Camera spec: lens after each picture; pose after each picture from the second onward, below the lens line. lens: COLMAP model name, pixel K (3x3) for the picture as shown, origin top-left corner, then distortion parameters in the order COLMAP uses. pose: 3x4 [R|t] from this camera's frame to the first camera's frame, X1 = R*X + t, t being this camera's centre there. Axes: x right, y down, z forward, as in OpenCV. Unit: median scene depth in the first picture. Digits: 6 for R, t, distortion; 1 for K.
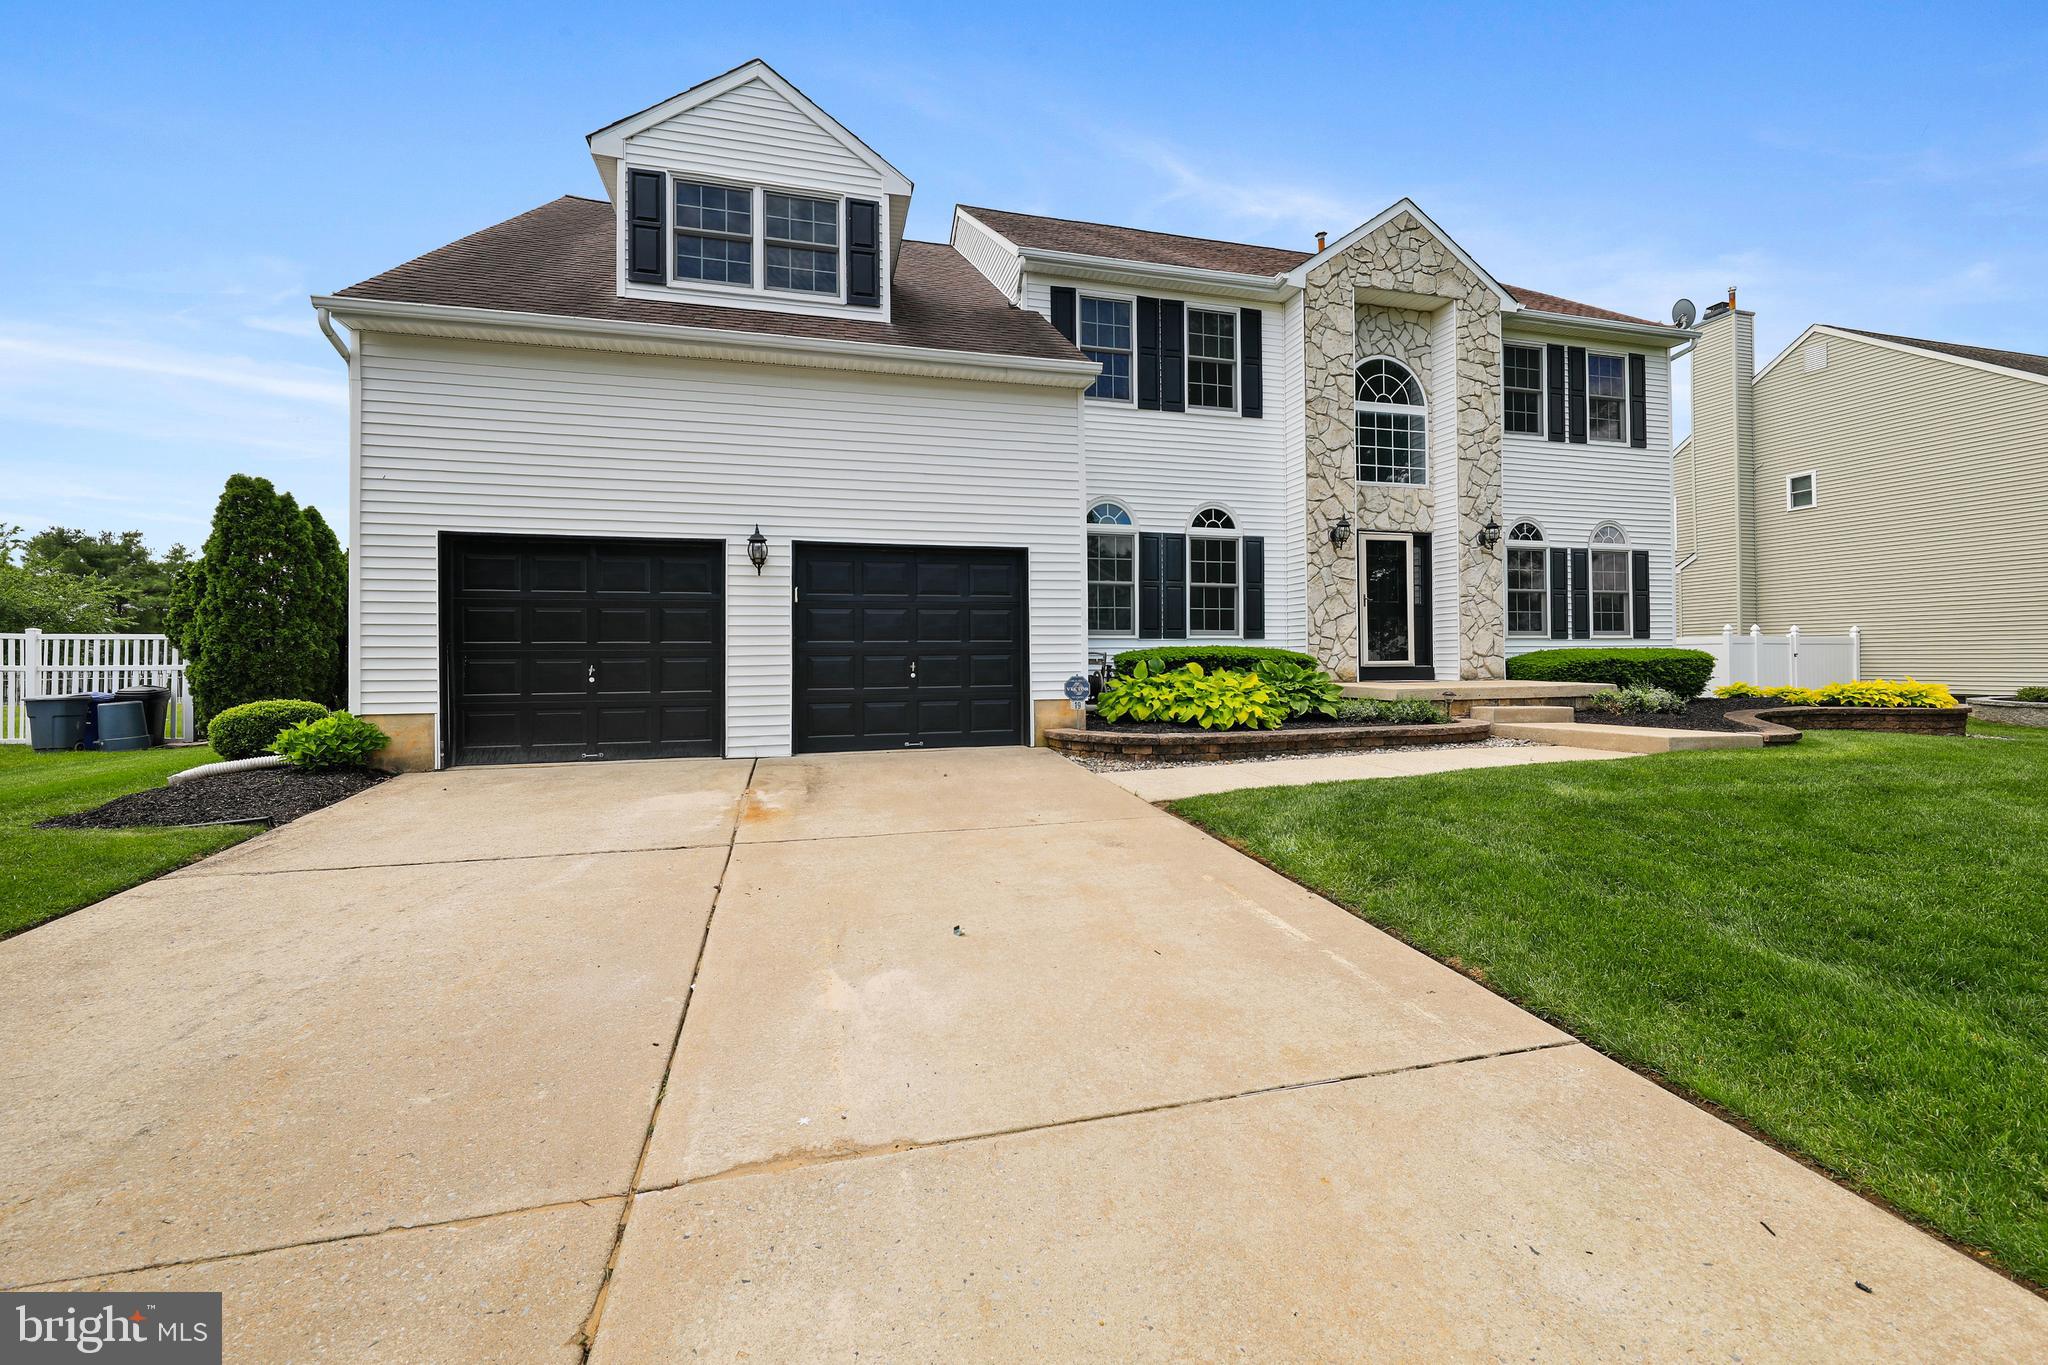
lens RADIAL K [[798.7, 0, 1027.6], [0, 798.7, 659.3], [0, 0, 1]] dist [-0.002126, -0.000371]
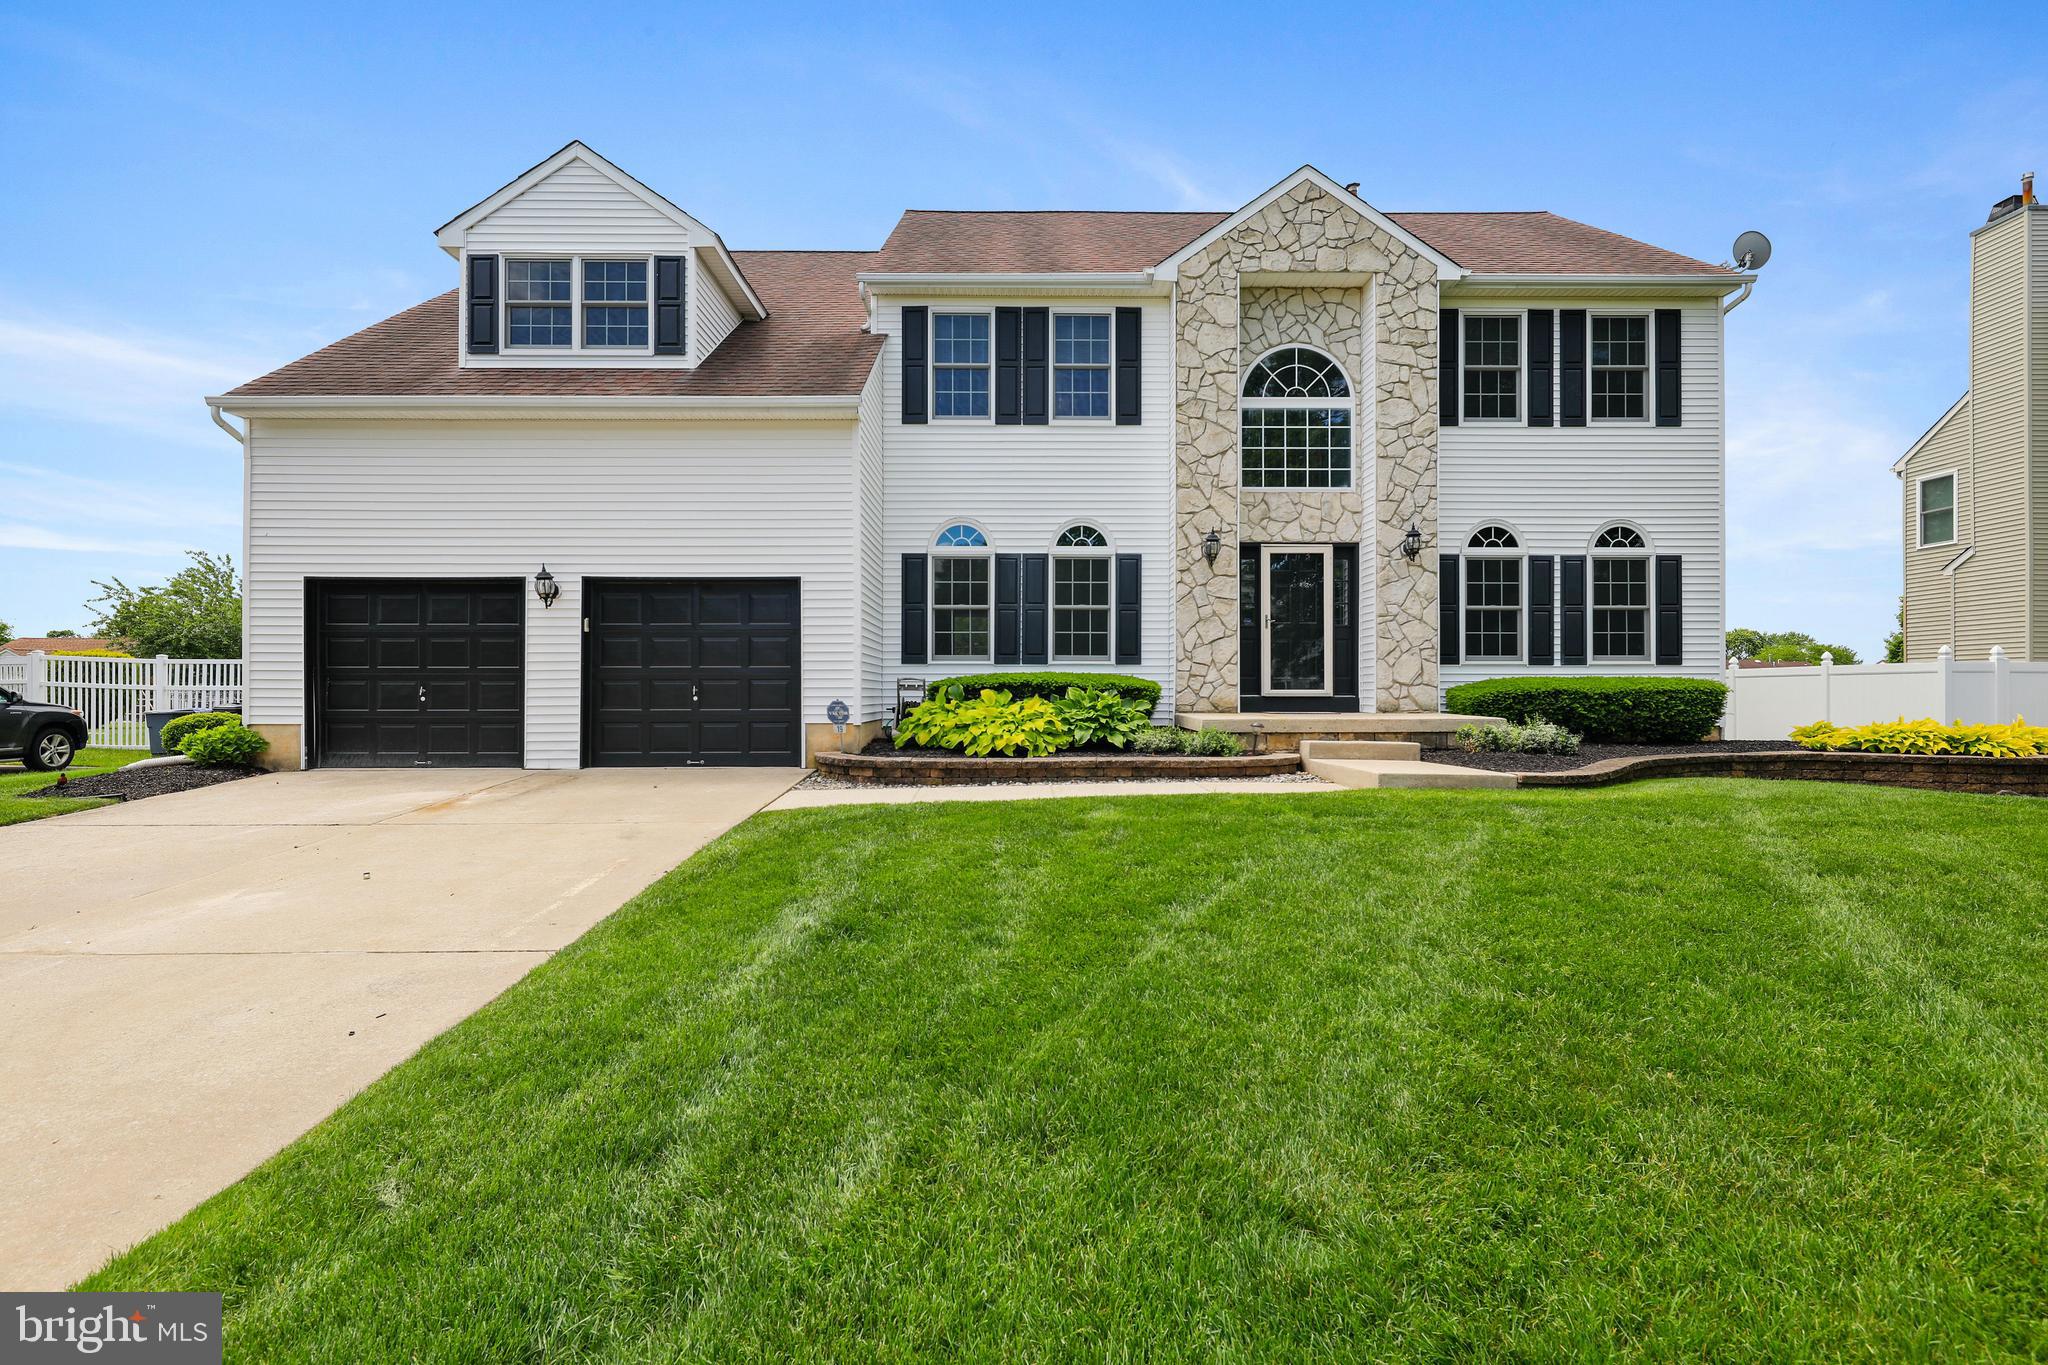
lens RADIAL K [[964.0, 0, 1035.5], [0, 964.0, 692.4], [0, 0, 1]] dist [0.001068, 0.001234]
pose [[0.970623, 0.008221, -0.240463, 0.470724], [-0.007086, 0.999959, 0.005585, 0.001155], [0.240499, -0.003717, 0.970642, -0.115795]]
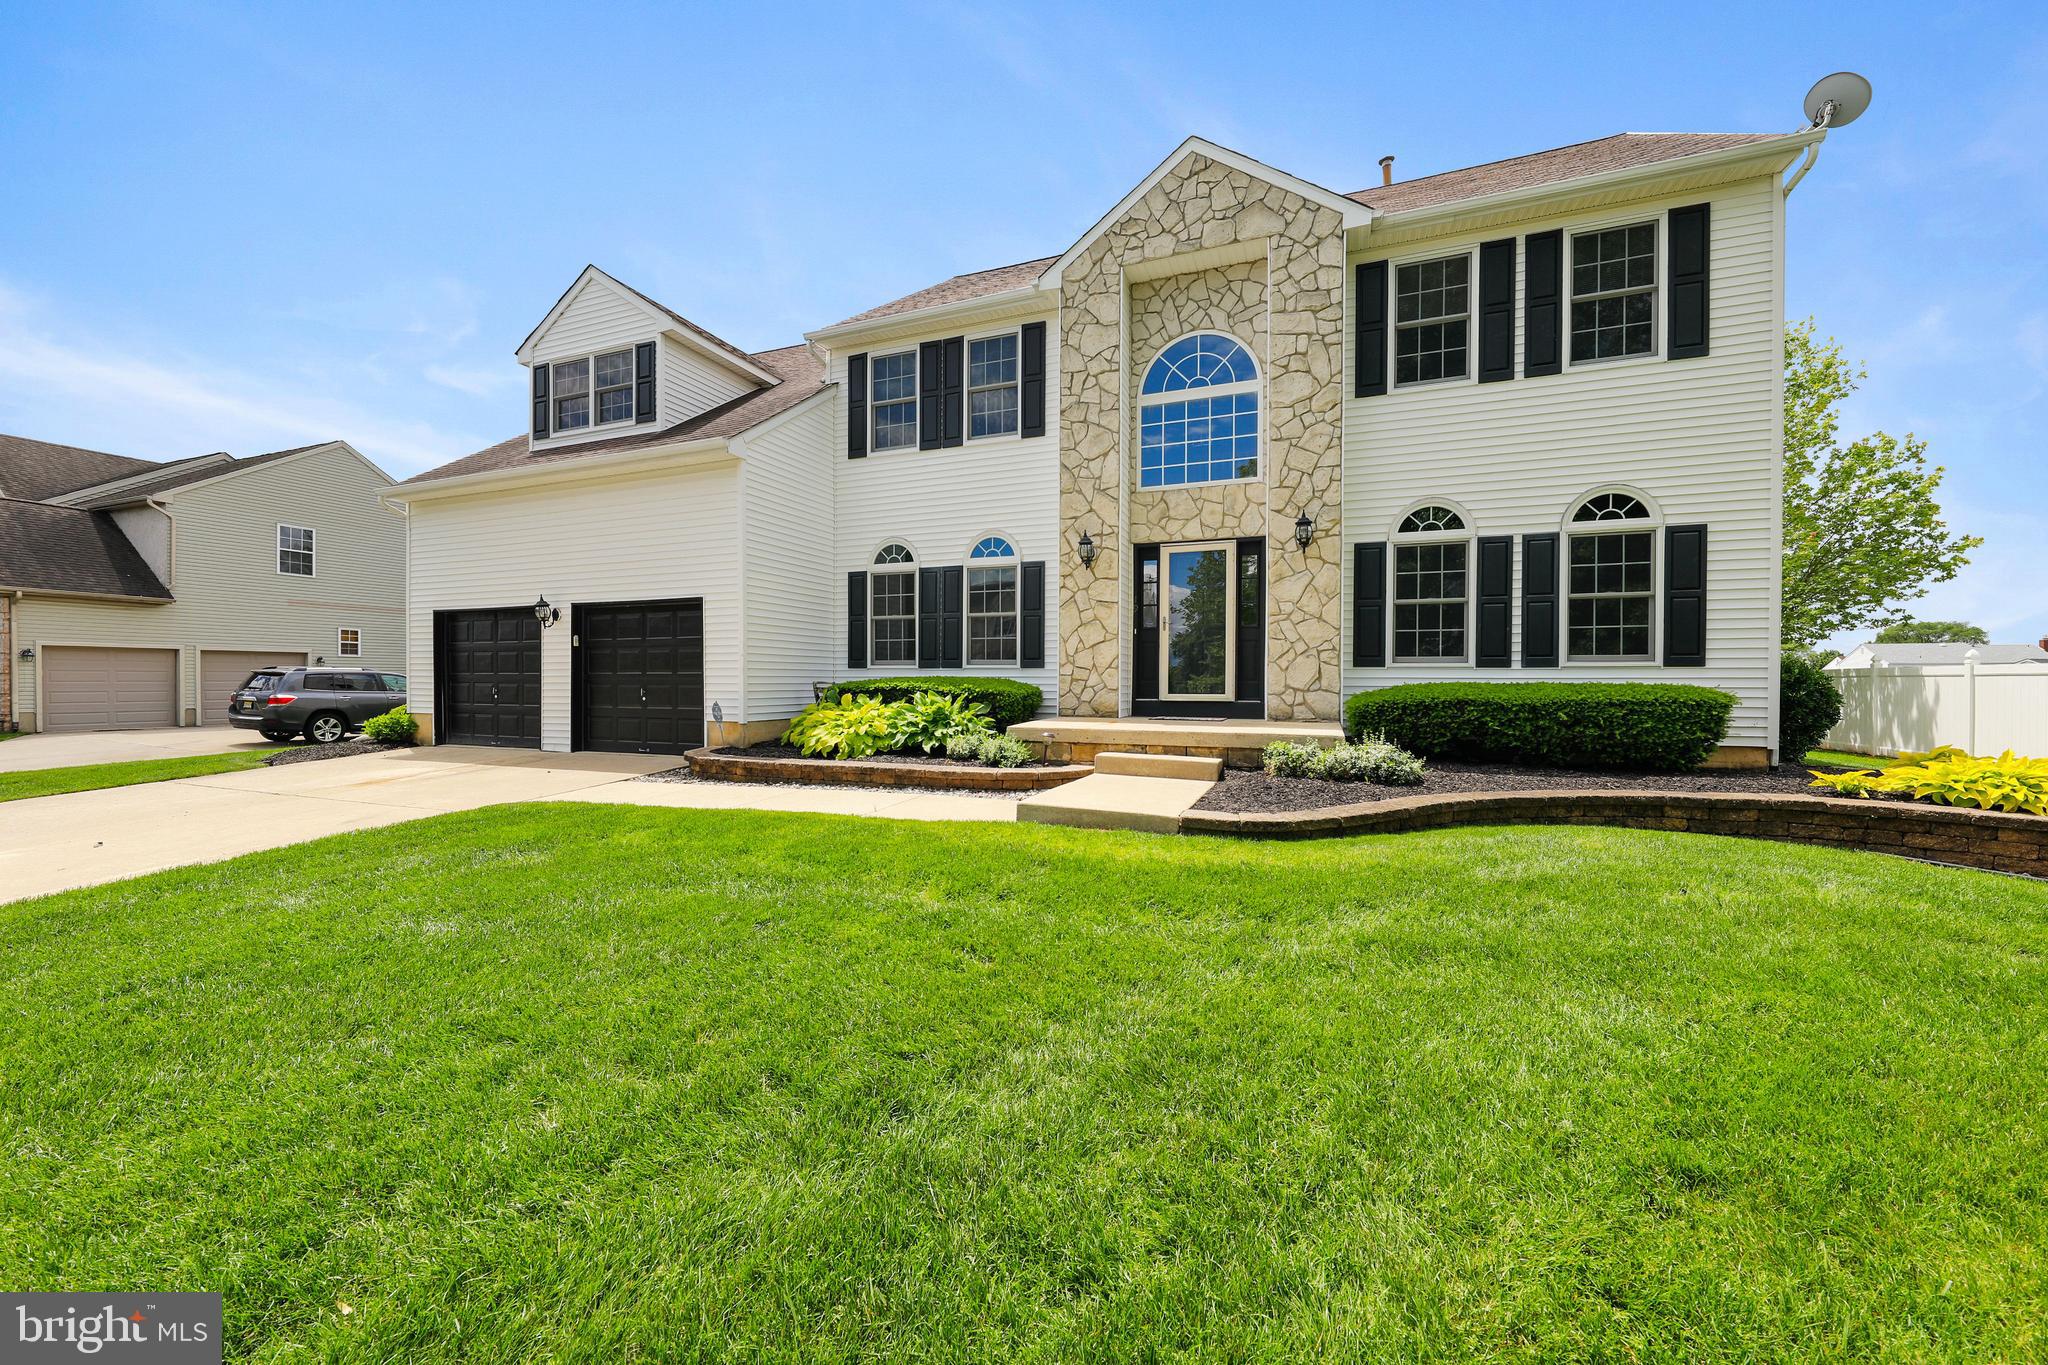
lens RADIAL K [[755.1, 0, 1031.1], [0, 755.1, 689.5], [0, 0, 1]] dist [0.000918, -0.000906]
pose [[0.811806, 0.019387, -0.583605, 0.856226], [-0.006785, 0.999694, 0.023770, -0.022743], [0.583888, -0.015337, 0.811690, 0.272051]]
